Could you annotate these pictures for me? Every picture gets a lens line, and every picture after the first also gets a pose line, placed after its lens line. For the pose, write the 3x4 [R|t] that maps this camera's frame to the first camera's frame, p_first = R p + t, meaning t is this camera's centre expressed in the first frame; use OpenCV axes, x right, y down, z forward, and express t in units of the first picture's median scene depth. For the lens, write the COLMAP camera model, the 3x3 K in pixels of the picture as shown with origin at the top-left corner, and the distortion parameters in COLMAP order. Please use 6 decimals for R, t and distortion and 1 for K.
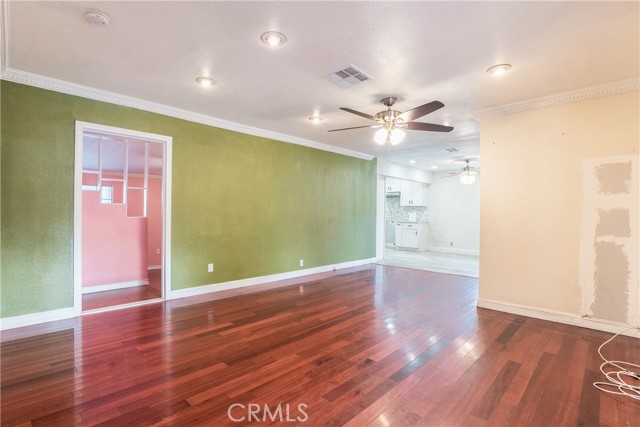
lens RADIAL K [[307.3, 0, 318.6], [0, 307.3, 213.8], [0, 0, 1]] dist [-0.034514, 0.000764]
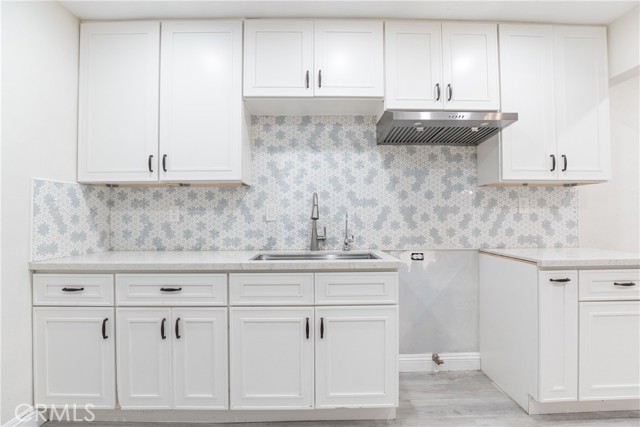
lens RADIAL K [[307.3, 0, 318.5], [0, 307.3, 214.5], [0, 0, 1]] dist [-0.034514, 0.000764]
pose [[0.714294, -0.002314, 0.699842, 0.118661], [0.012111, 0.999886, -0.009055, -0.008075], [-0.699741, 0.014943, 0.714241, 2.814143]]
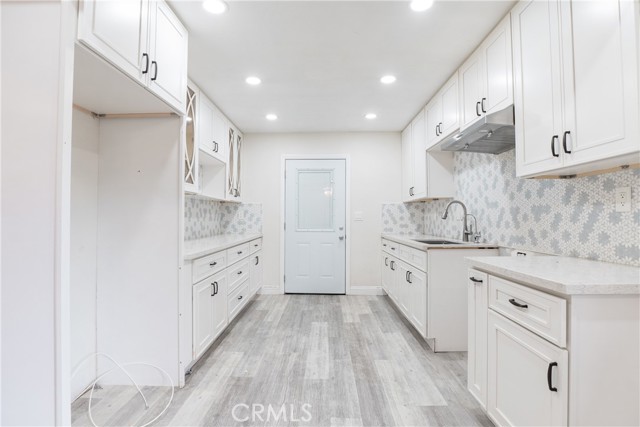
lens RADIAL K [[307.3, 0, 318.6], [0, 307.3, 213.8], [0, 0, 1]] dist [-0.034514, 0.000764]
pose [[0.676525, -0.020673, -0.736129, 0.955891], [0.004185, 0.999698, -0.024229, 0.001186], [0.736408, 0.013311, 0.676407, 2.344618]]
